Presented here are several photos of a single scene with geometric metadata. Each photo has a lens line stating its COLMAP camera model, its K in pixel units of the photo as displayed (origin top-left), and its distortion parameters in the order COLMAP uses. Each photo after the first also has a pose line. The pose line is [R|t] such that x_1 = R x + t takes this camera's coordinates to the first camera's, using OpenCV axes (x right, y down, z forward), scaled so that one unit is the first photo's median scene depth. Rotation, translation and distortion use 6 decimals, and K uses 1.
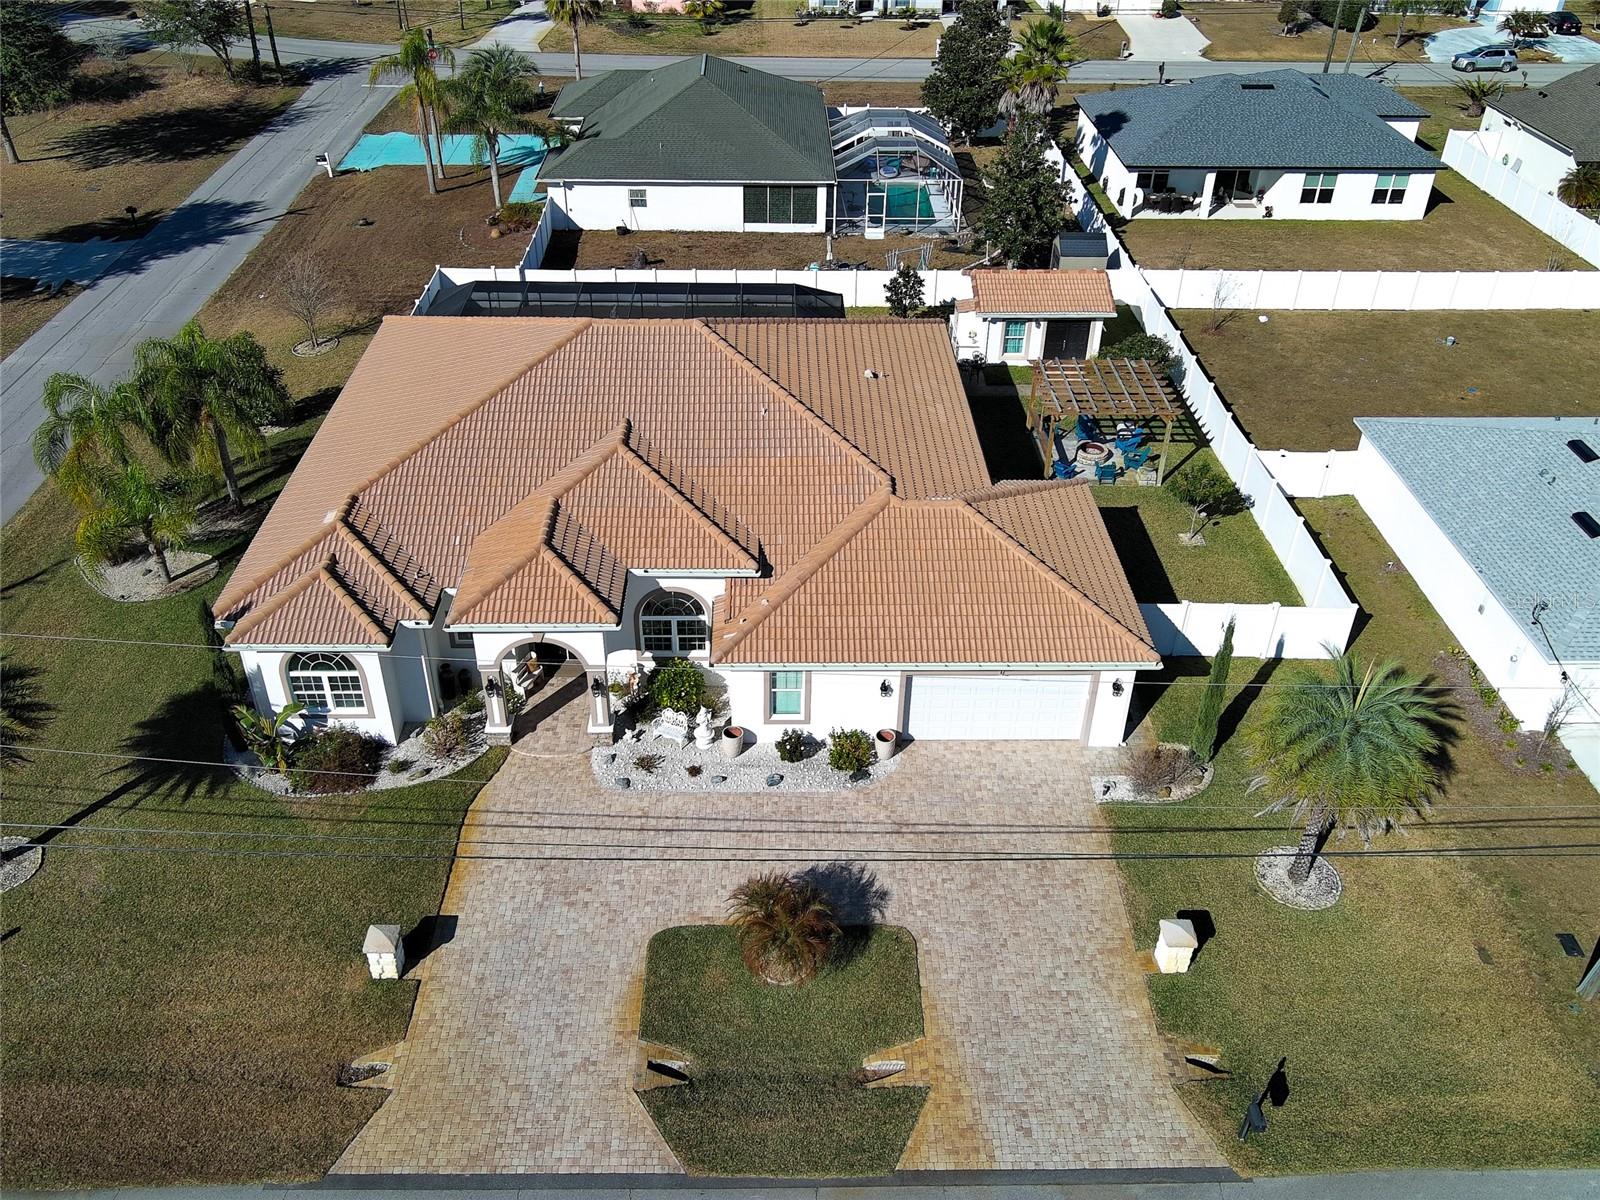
lens RADIAL K [[1323.7, 0, 800.0], [0, 1323.7, 600.0], [0, 0, 1]] dist [0.005653, -0.008978]
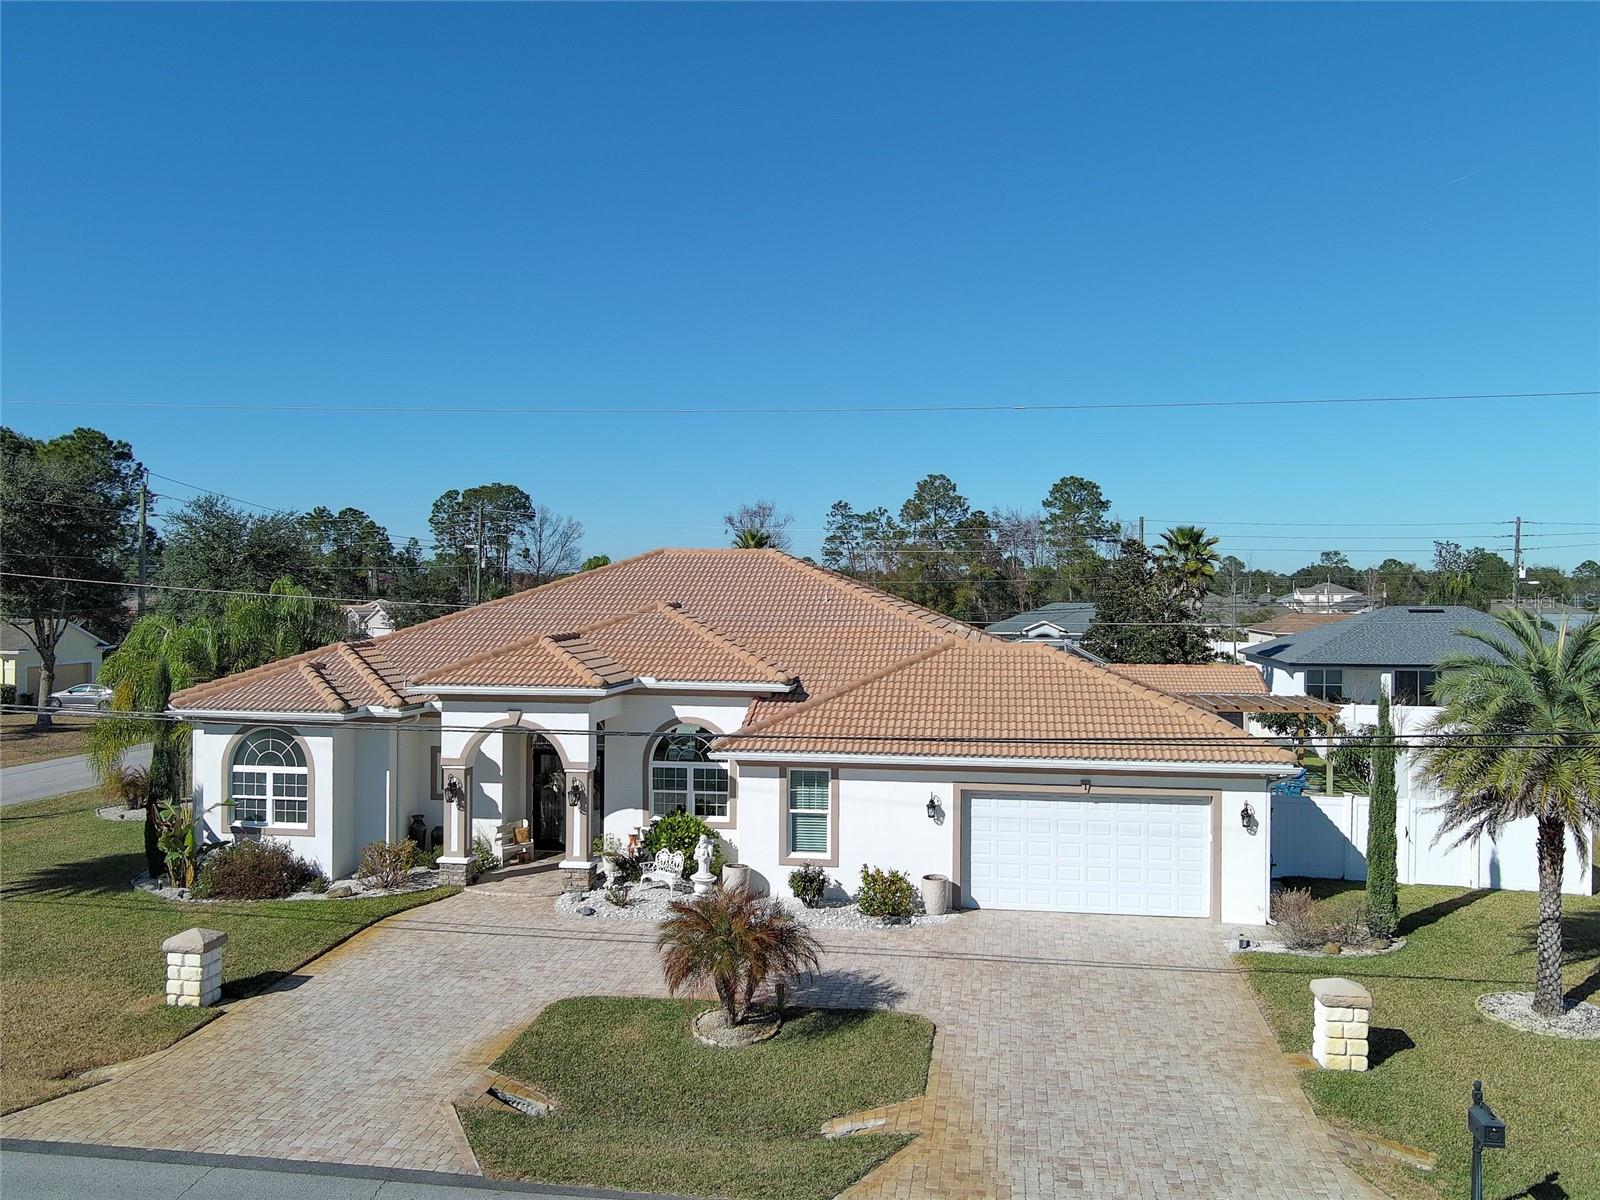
lens RADIAL K [[1330.1, 0, 796.9], [0, 1330.1, 591.0], [0, 0, 1]] dist [-0.004755, 0.000687]
pose [[0.985522, -0.009239, -0.169295, 0.120271], [-0.088553, 0.823450, -0.560436, 0.411568], [0.144584, 0.567313, 0.810710, 0.292715]]
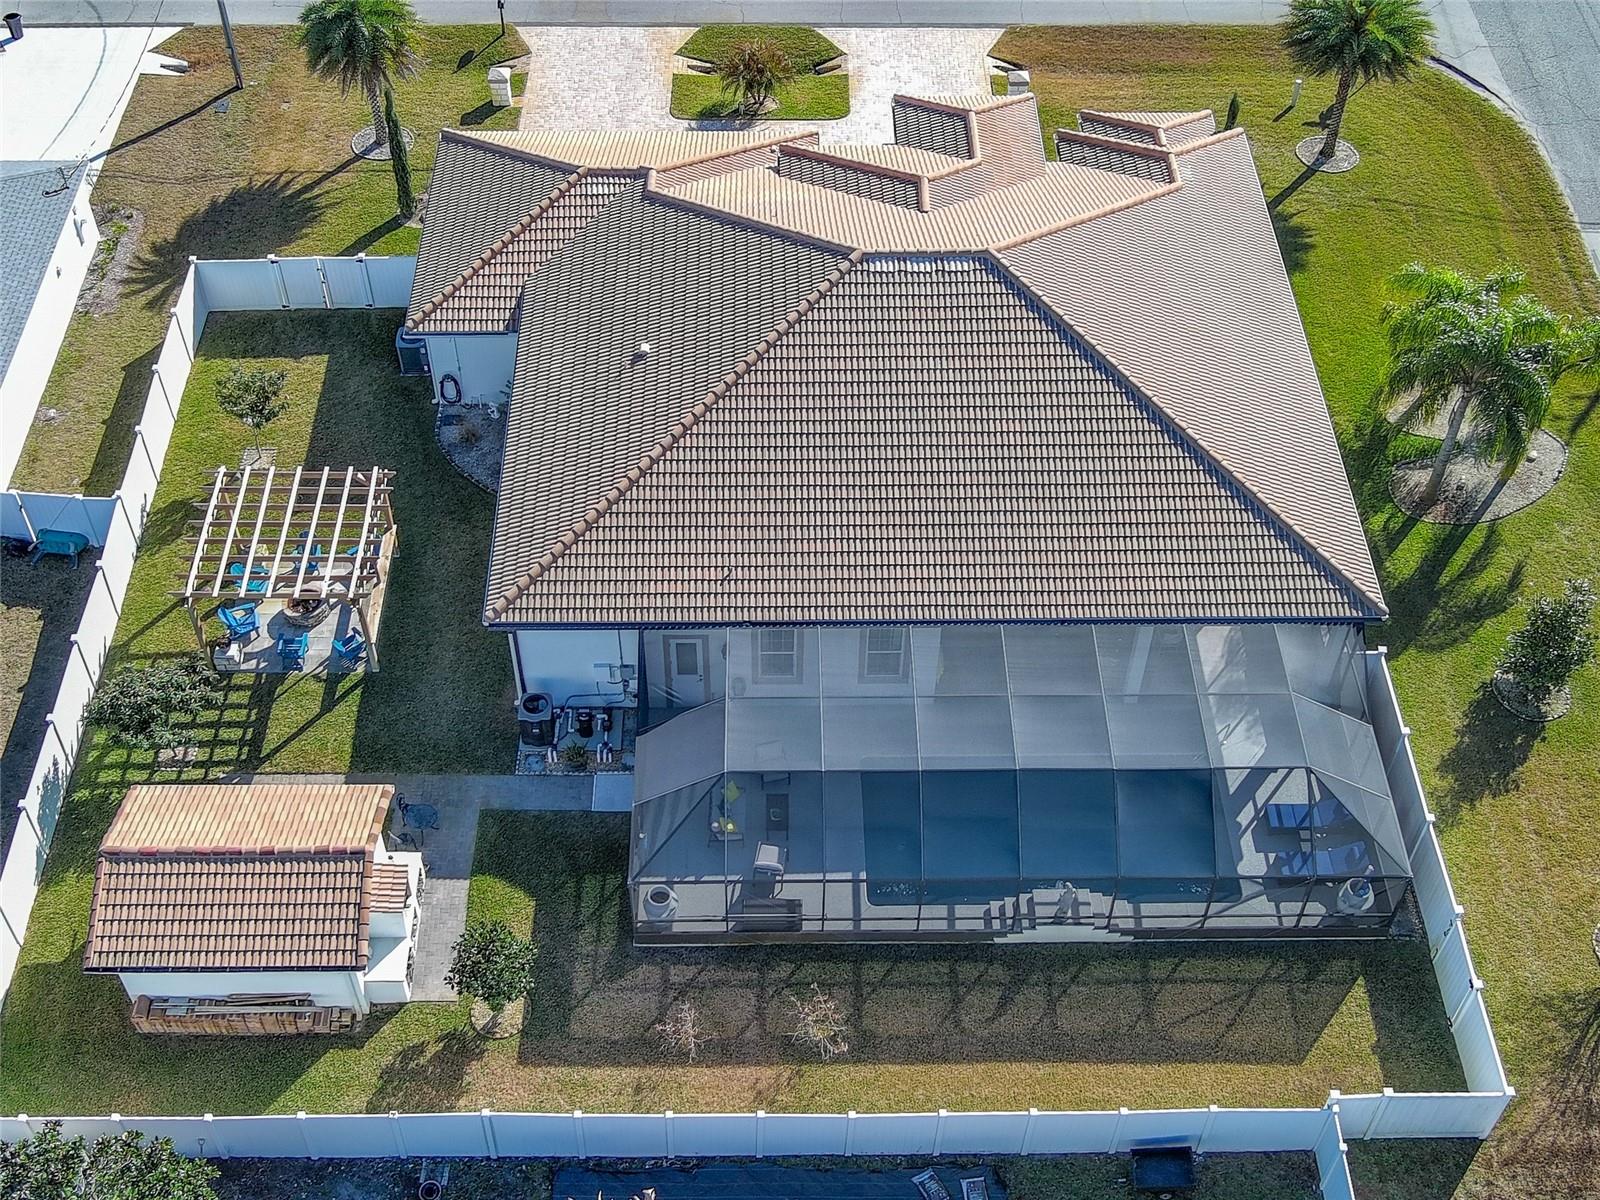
lens RADIAL K [[1895.7, 0, 800.9], [0, 1895.7, 578.3], [0, 0, 1]] dist [0.019472, -0.072288]
pose [[-0.999612, -0.022827, -0.015974, -0.033253], [-0.018803, 0.129674, 0.991378, -1.596420], [-0.020559, 0.991294, -0.130053, 1.607485]]
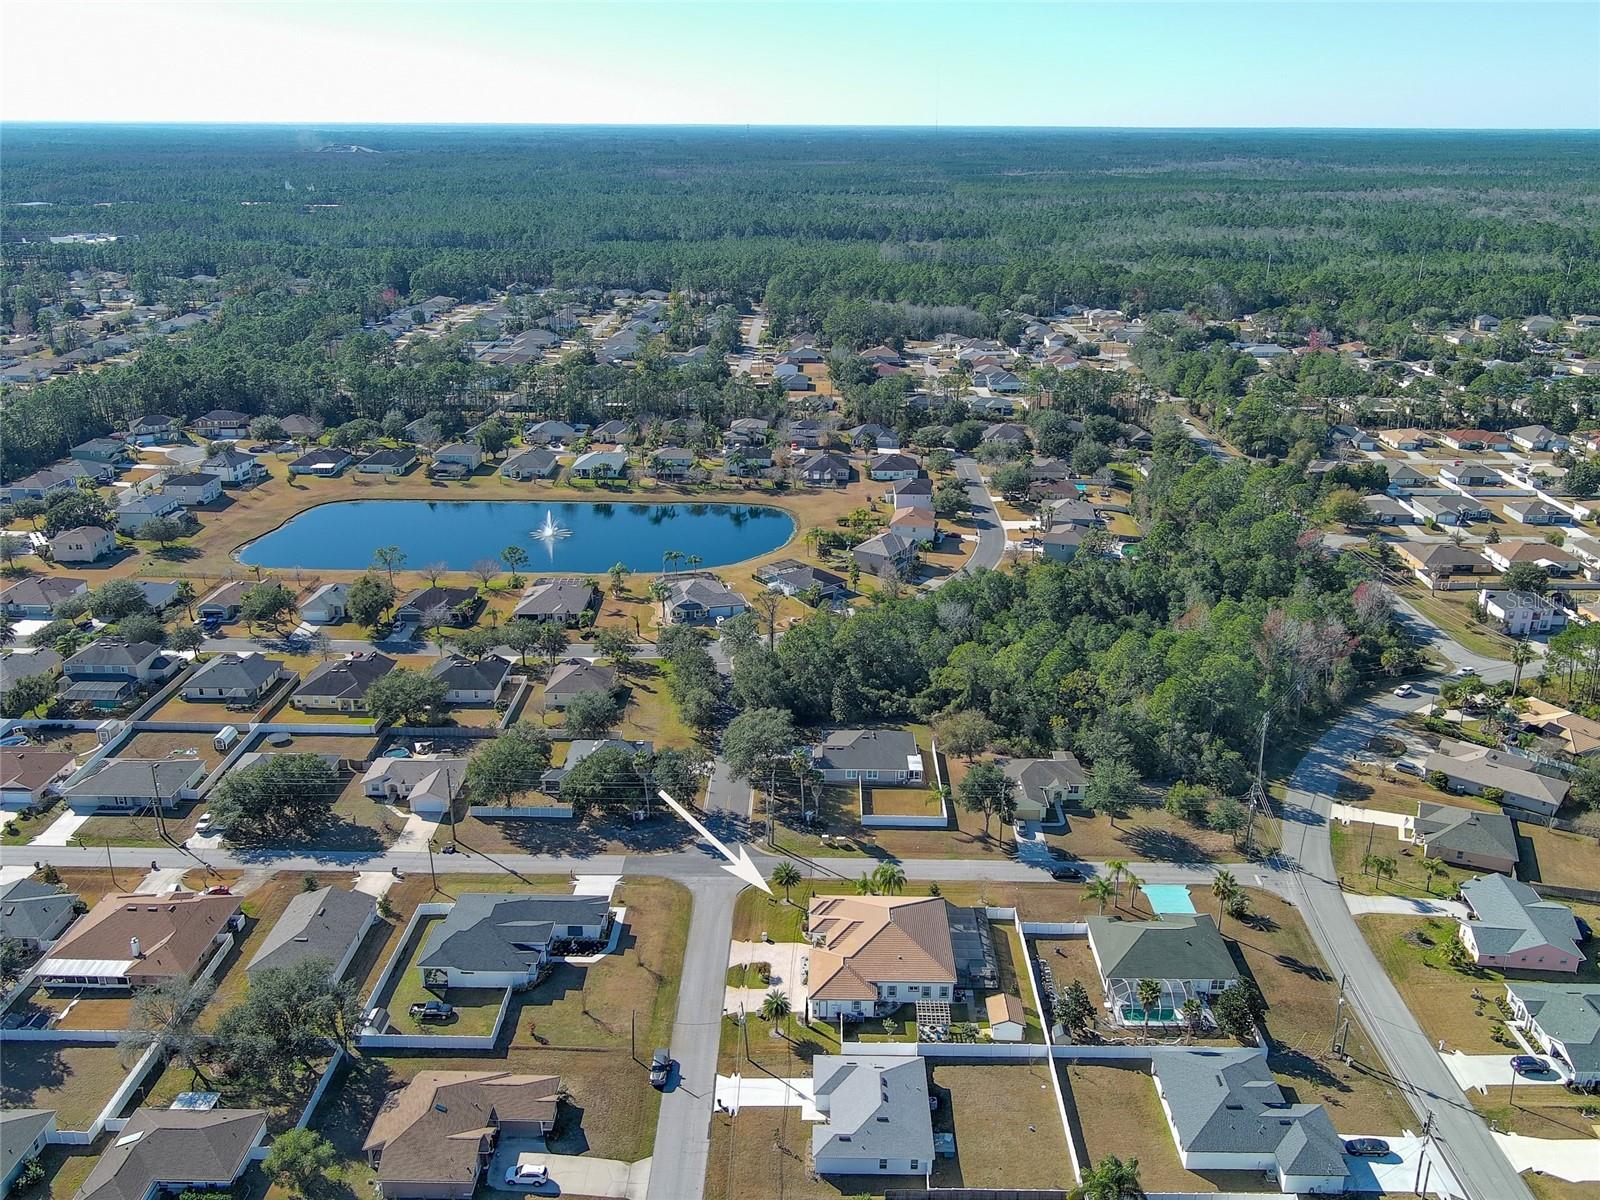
lens RADIAL K [[1330.1, 0, 796.9], [0, 1330.1, 591.0], [0, 0, 1]] dist [-0.004755, 0.000687]
pose [[-0.047274, 0.321068, -0.945876, 4.747715], [-0.575172, 0.765445, 0.288569, -2.691022], [0.816666, 0.557683, 0.148484, -0.735482]]
